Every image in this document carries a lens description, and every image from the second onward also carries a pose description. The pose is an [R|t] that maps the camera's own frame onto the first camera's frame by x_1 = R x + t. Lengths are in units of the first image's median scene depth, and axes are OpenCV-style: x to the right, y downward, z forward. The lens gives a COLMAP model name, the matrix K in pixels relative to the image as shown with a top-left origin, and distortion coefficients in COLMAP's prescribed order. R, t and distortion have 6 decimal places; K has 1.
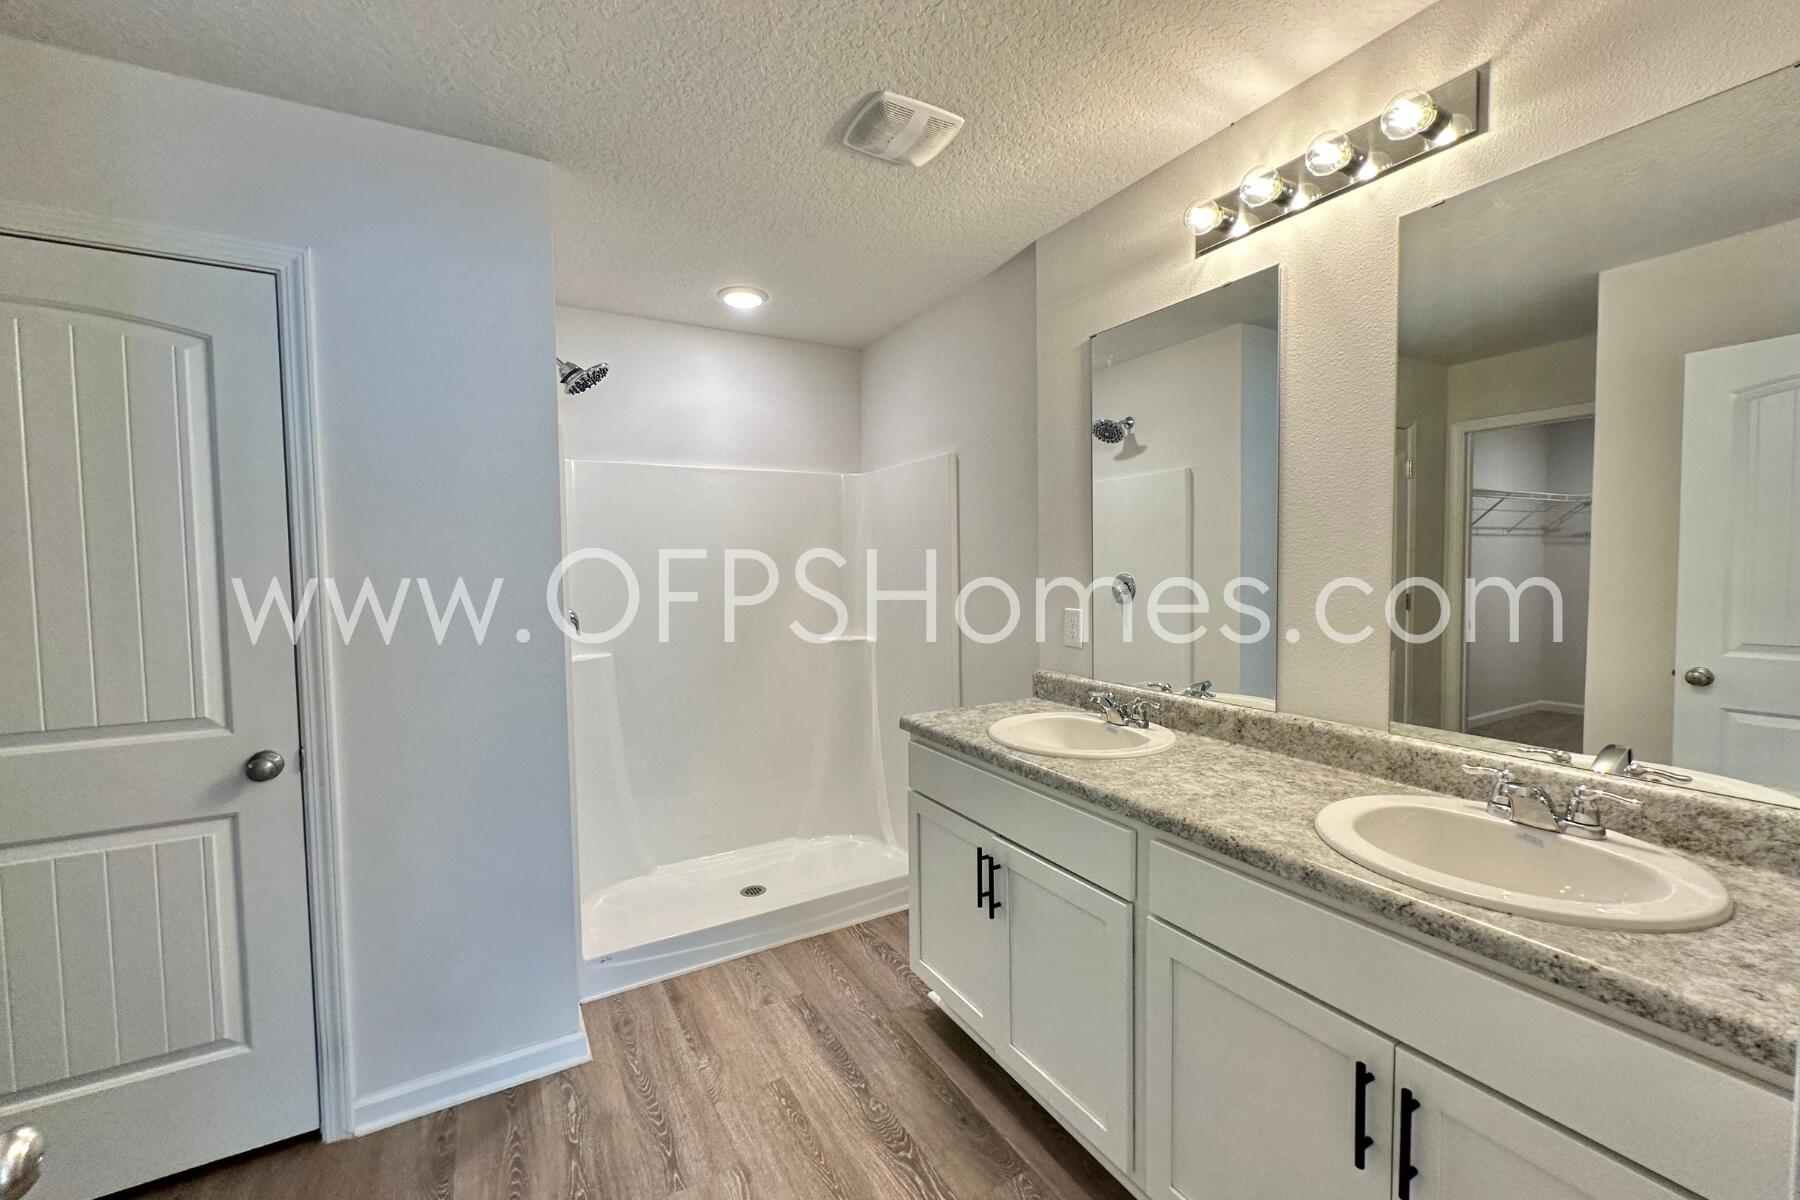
lens RADIAL K [[717.5, 0, 900.0], [0, 717.5, 600.0], [0, 0, 1]] dist [-0.000889, 0.000218]
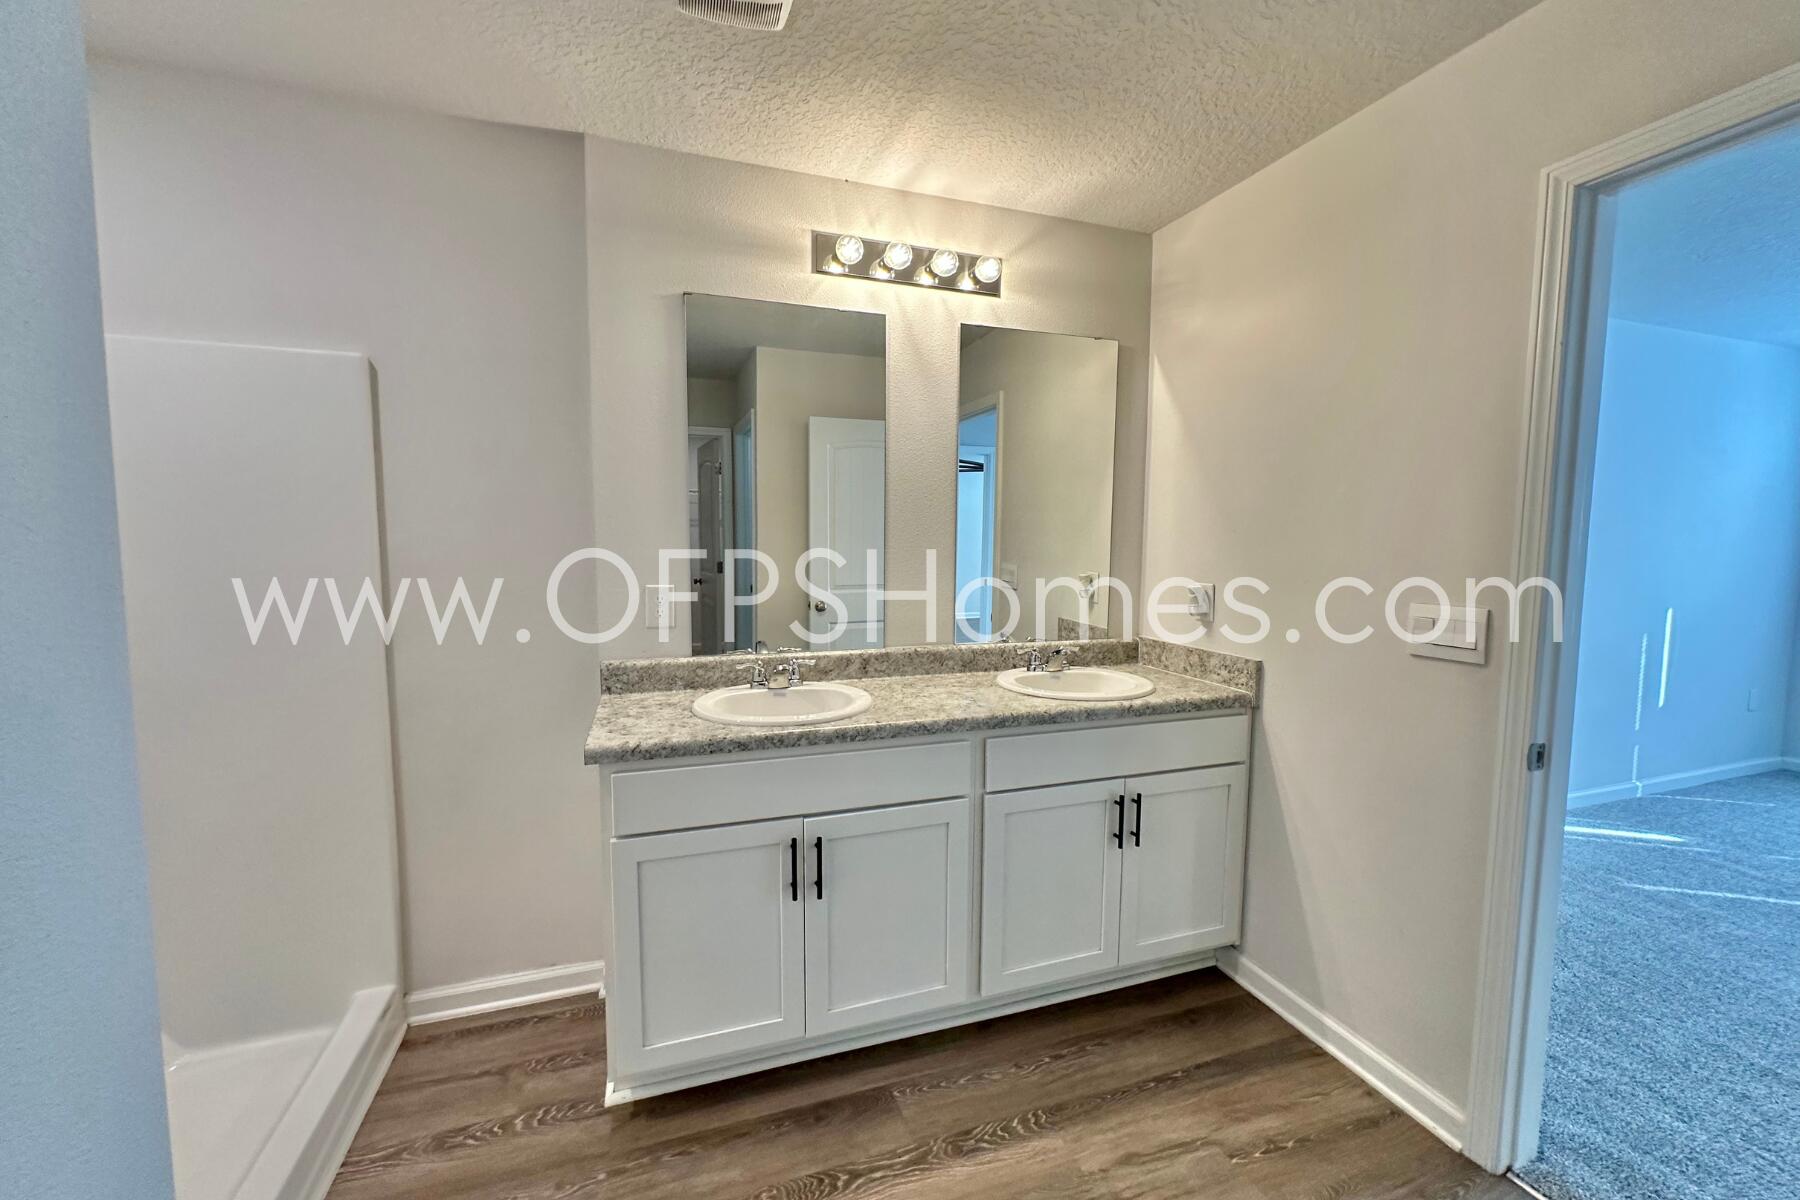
lens RADIAL K [[717.5, 0, 900.0], [0, 717.5, 600.0], [0, 0, 1]] dist [-0.000889, 0.000218]
pose [[0.190928, -0.073692, 0.978834, -0.847443], [0.040221, 0.996928, 0.067208, -0.025424], [-0.980780, 0.026538, 0.193306, 0.755653]]
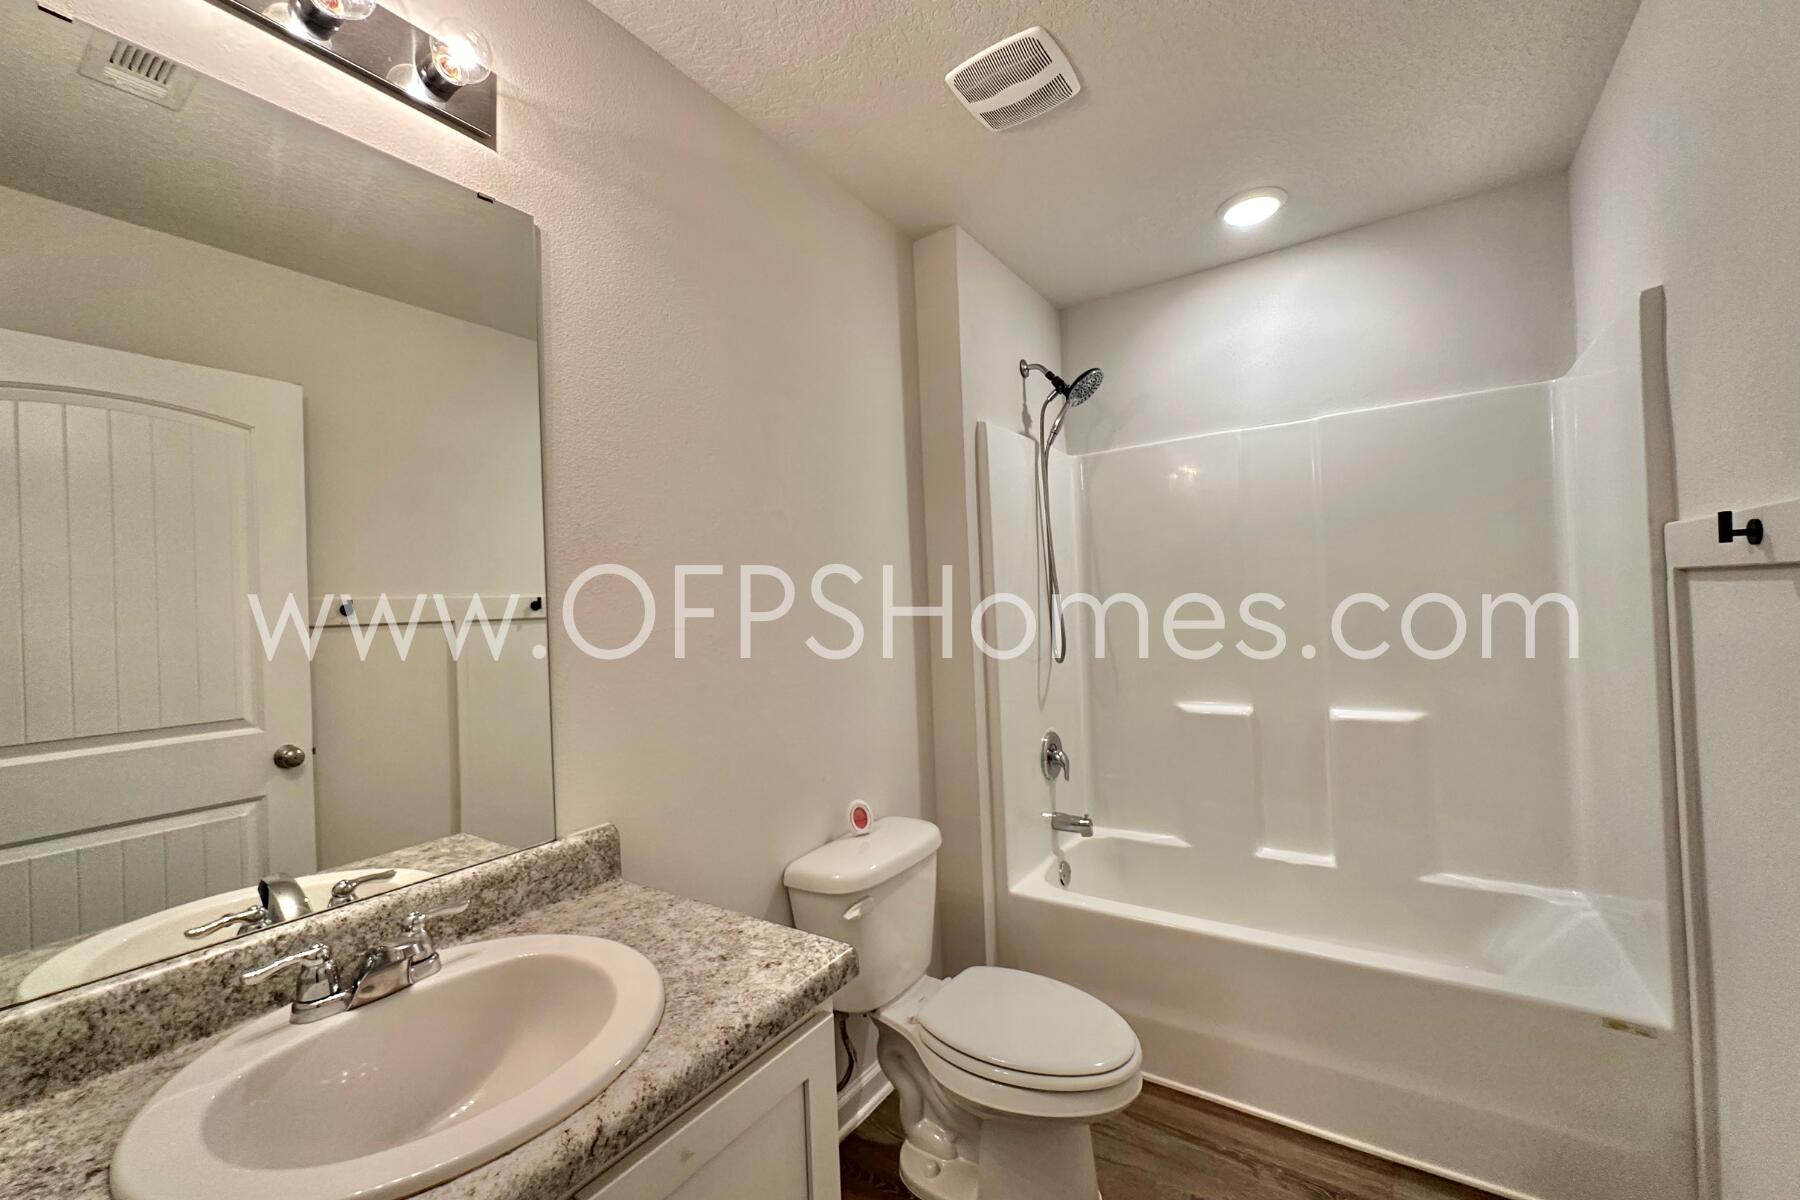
lens RADIAL K [[714.6, 0, 900.0], [0, 714.6, 600.0], [0, 0, 1]] dist [-0.000690, -0.000194]
pose [[-0.449552, 0.048117, 0.891957, -0.017901], [0.095493, 0.995415, -0.005569, -0.022751], [-0.888135, 0.082672, -0.452085, 0.615682]]
